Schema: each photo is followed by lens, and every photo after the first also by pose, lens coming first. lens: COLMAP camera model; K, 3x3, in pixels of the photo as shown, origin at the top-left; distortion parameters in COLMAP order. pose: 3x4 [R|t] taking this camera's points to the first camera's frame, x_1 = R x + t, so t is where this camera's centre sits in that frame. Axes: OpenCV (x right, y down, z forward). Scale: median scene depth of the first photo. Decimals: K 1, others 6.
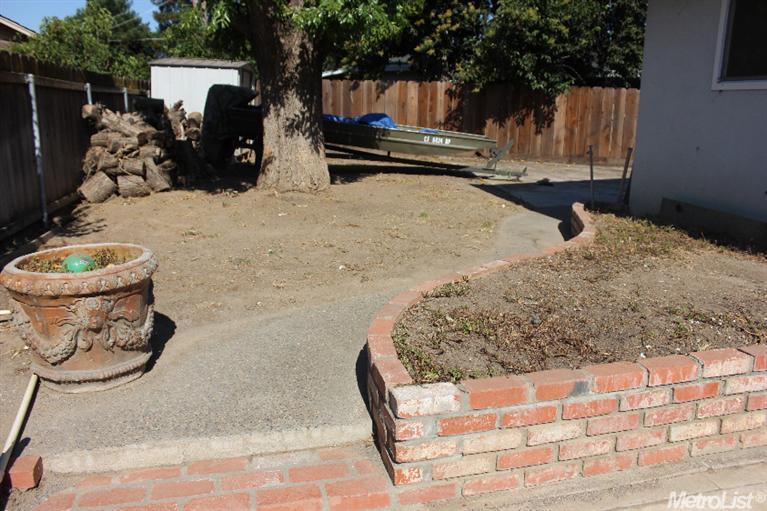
lens RADIAL K [[635.3, 0, 384.5], [0, 635.3, 256.8], [0, 0, 1]] dist [-0.138806, 0.084316]
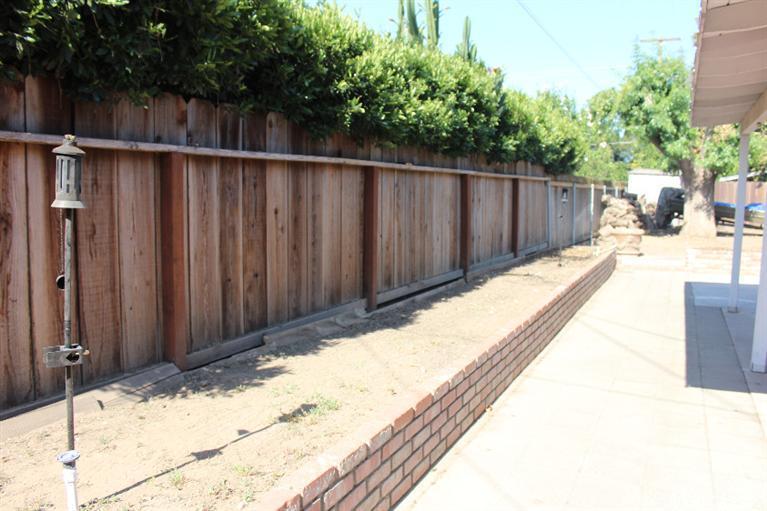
lens RADIAL K [[635.3, 0, 376.7], [0, 635.3, 250.9], [0, 0, 1]] dist [-0.138806, 0.084316]
pose [[0.764289, 0.054246, -0.642588, 0.359007], [-0.147597, 0.984720, -0.092422, 0.286913], [0.627756, 0.165481, 0.760617, -1.228446]]
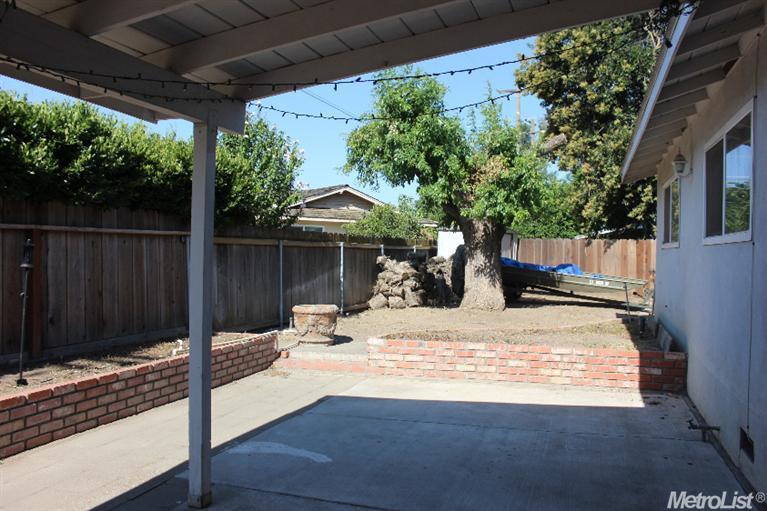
lens RADIAL K [[635.3, 0, 387.4], [0, 635.3, 258.3], [0, 0, 1]] dist [-0.138806, 0.084316]
pose [[0.851559, 0.000881, -0.524257, 0.501108], [-0.121198, 0.973240, -0.195228, 0.115188], [0.510056, 0.229788, 0.828879, -0.515319]]
